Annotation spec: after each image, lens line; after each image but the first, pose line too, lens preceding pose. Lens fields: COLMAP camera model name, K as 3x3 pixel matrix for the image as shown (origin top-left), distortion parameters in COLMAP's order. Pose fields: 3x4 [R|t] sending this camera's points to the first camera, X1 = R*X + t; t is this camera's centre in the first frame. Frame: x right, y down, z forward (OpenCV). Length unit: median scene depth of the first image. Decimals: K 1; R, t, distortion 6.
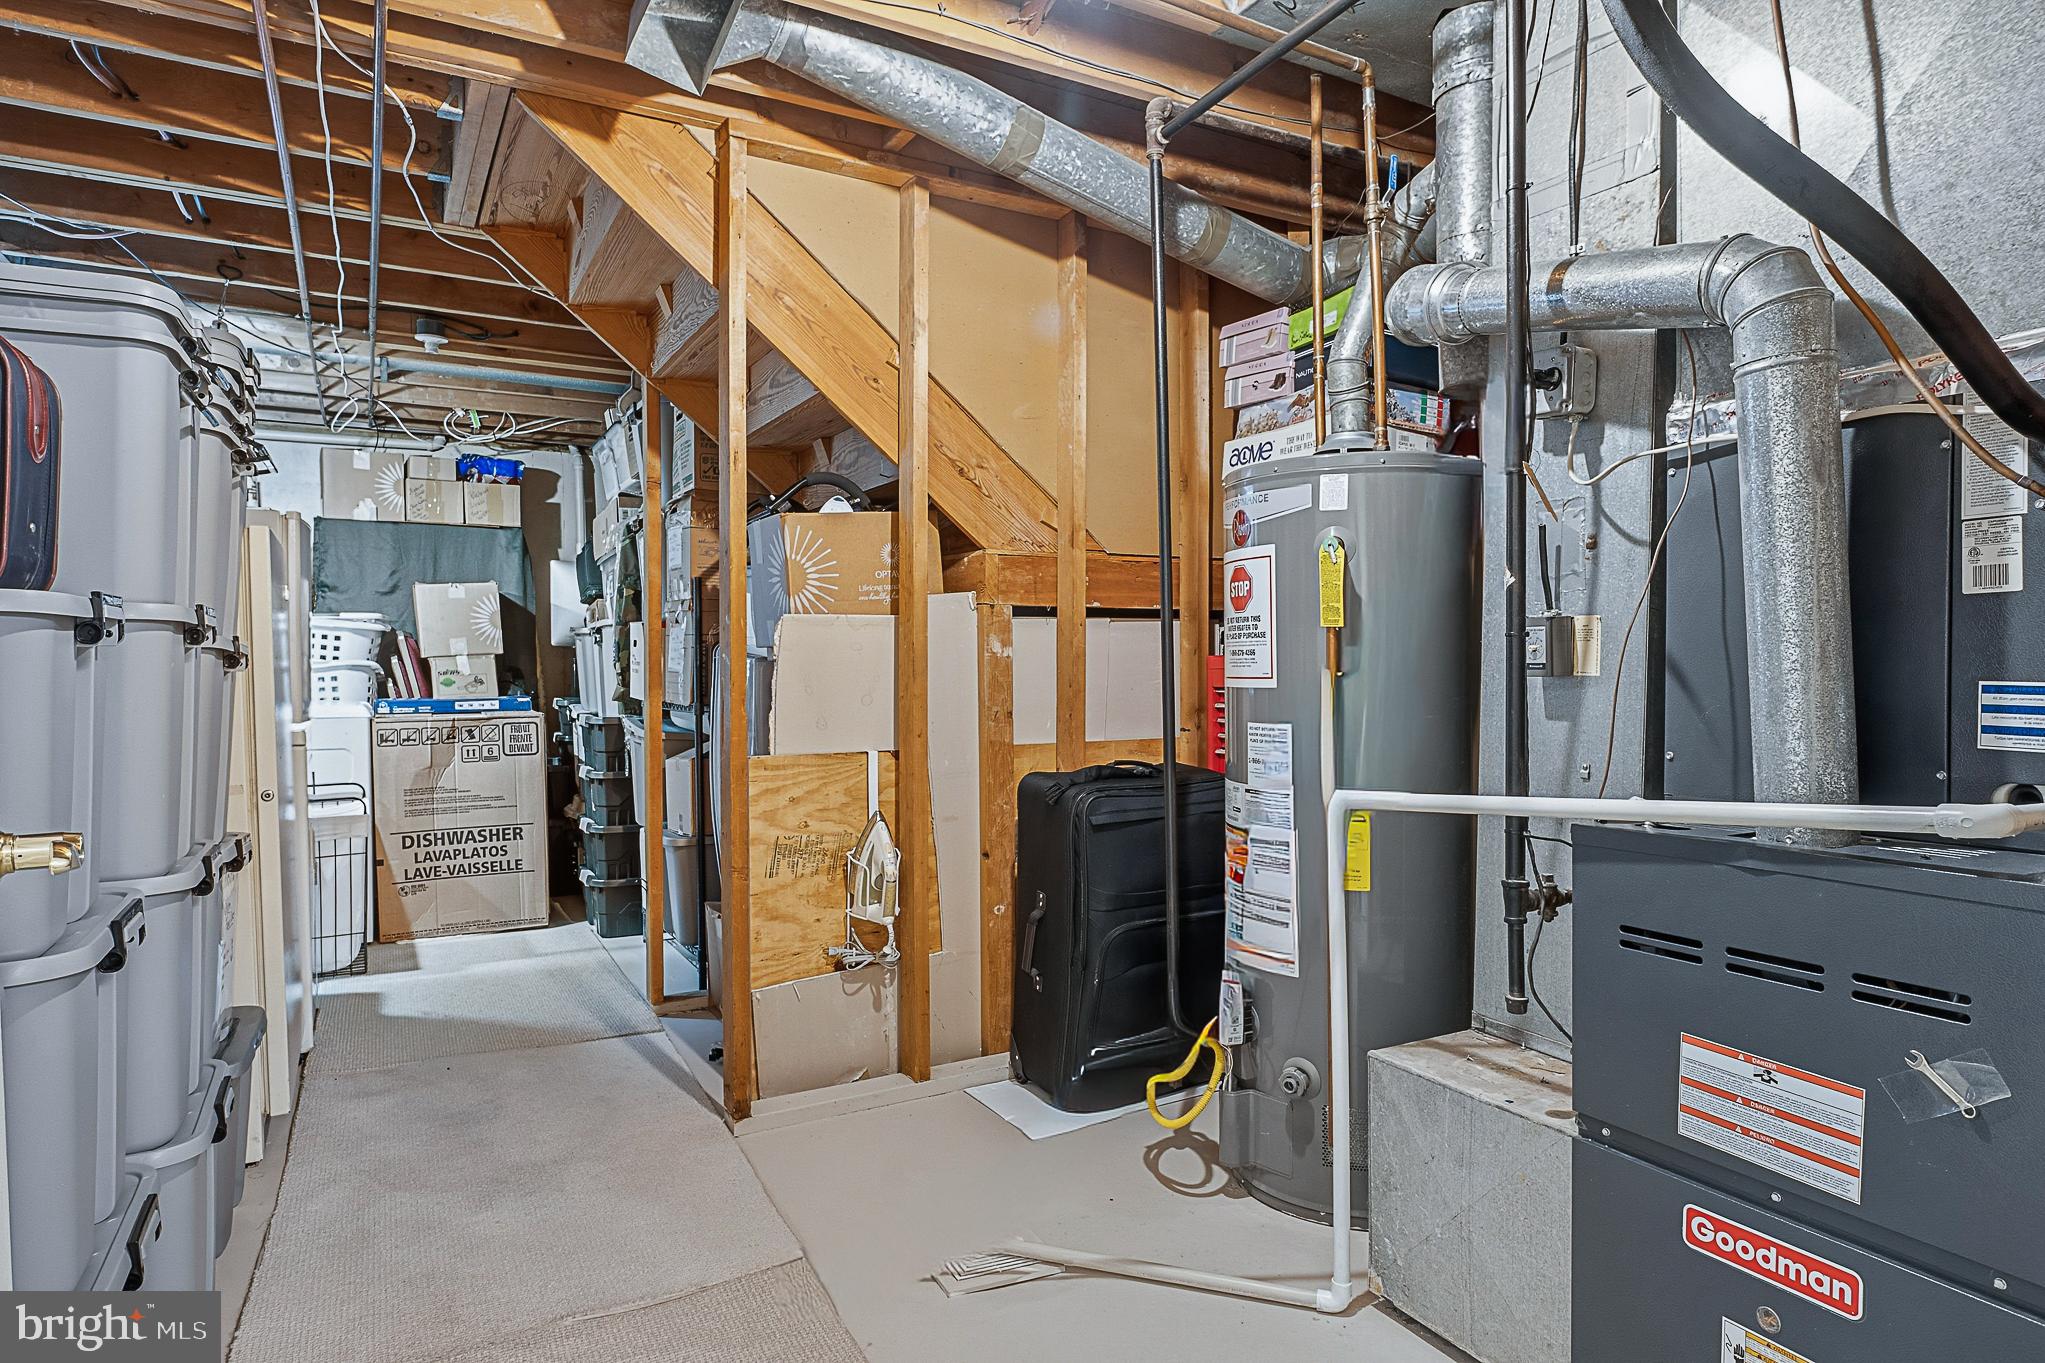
lens RADIAL K [[1229.9, 0, 1013.9], [0, 1229.9, 693.1], [0, 0, 1]] dist [-0.011130, -0.003579]
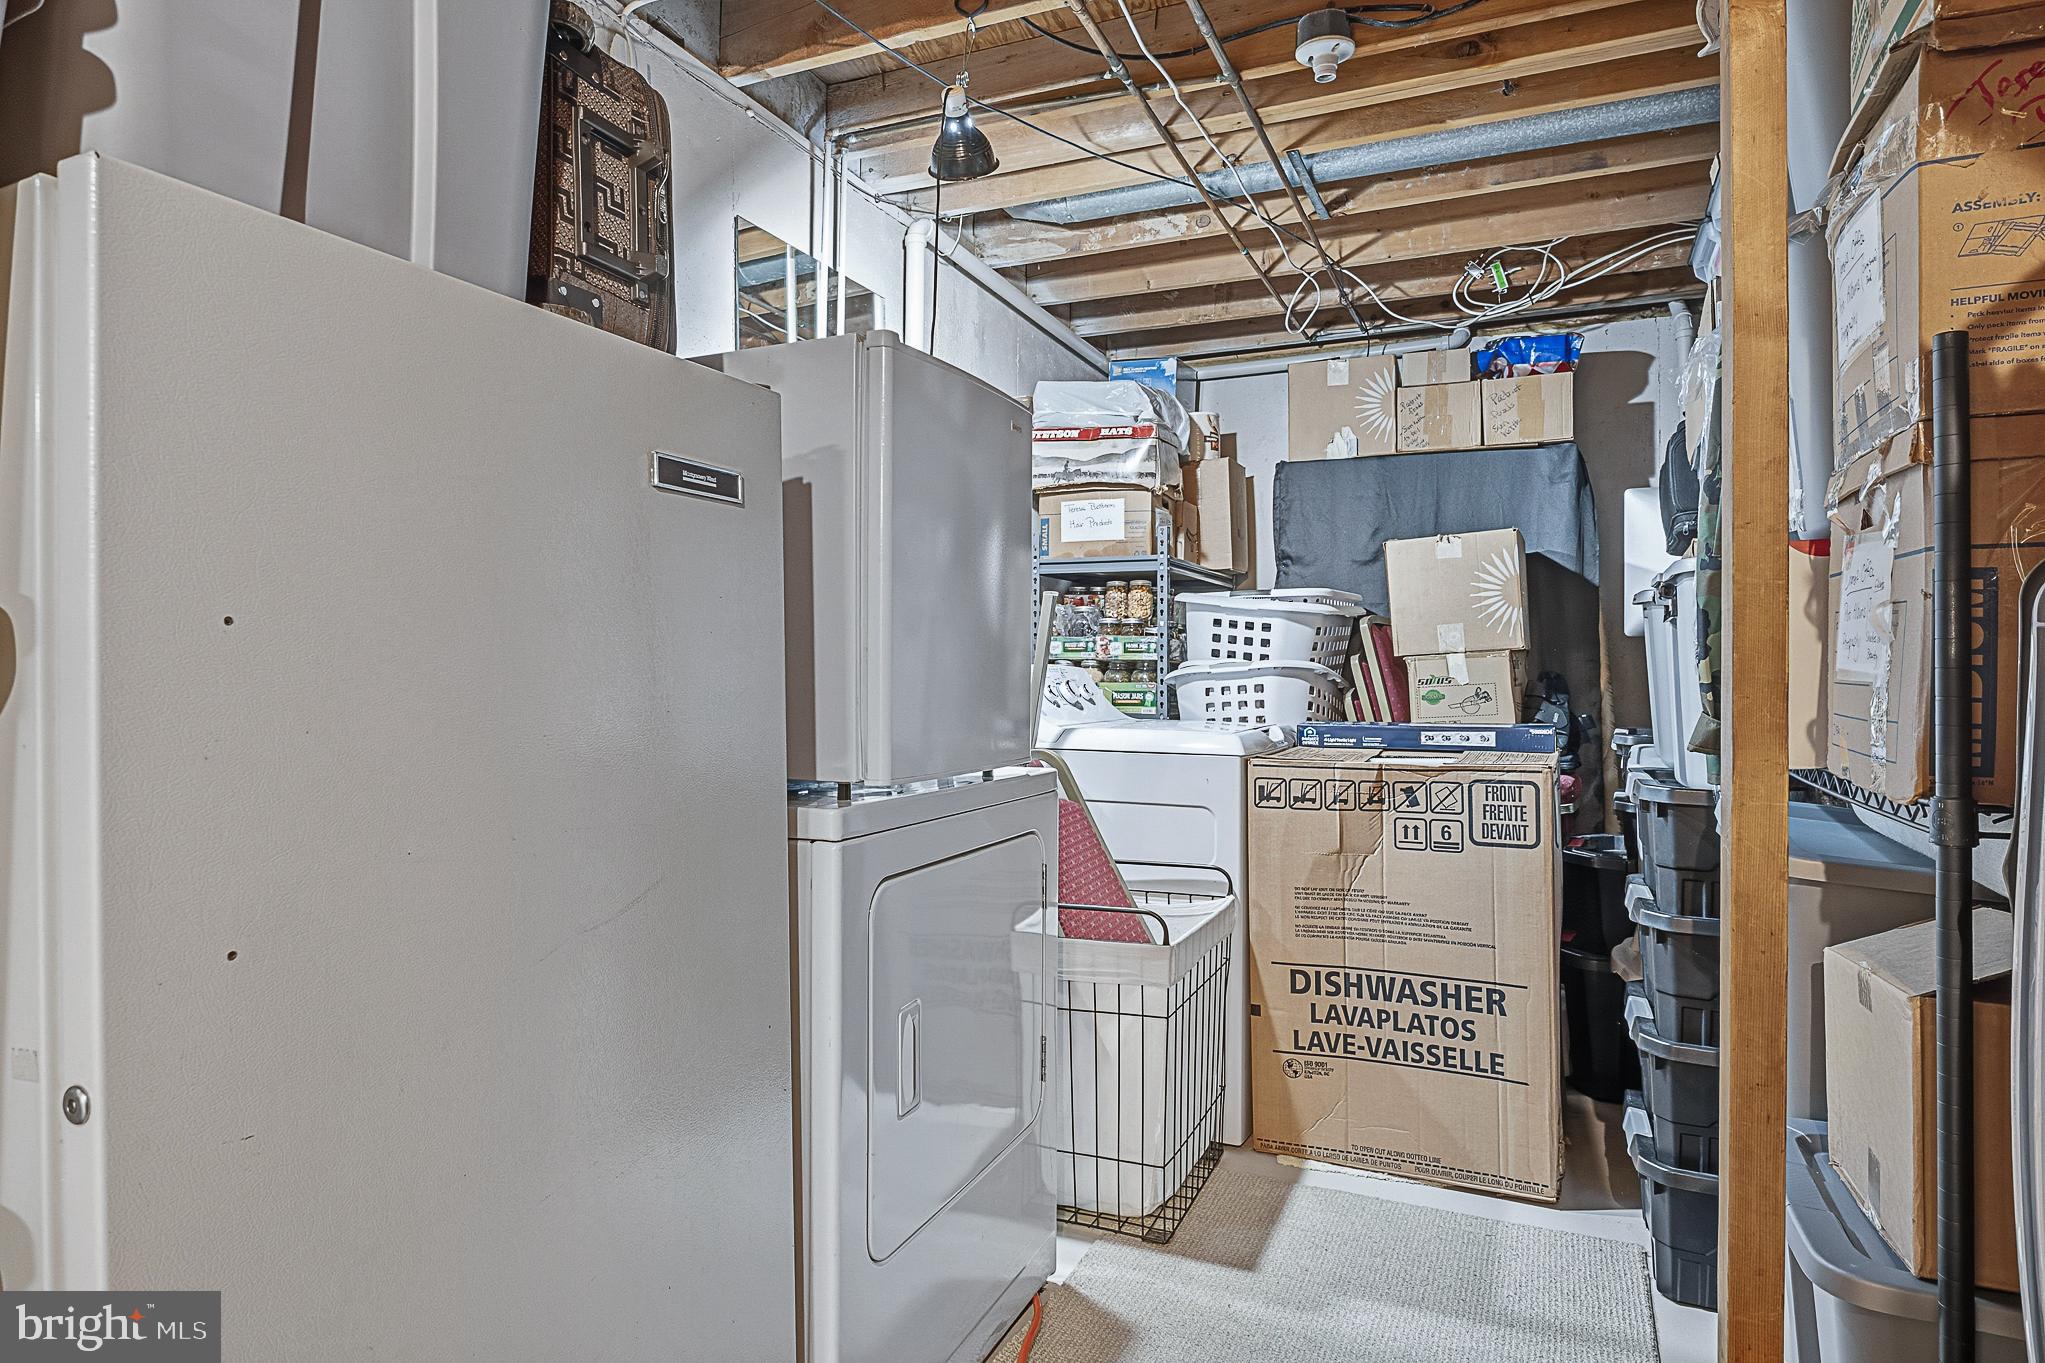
lens RADIAL K [[1155.3, 0, 1021.5], [0, 1155.3, 662.7], [0, 0, 1]] dist [-0.010369, -0.001132]
pose [[0.606761, -0.004946, -0.794869, -0.139235], [-0.022800, 0.999461, -0.023623, -0.008092], [0.794557, 0.032456, 0.606321, 0.526607]]
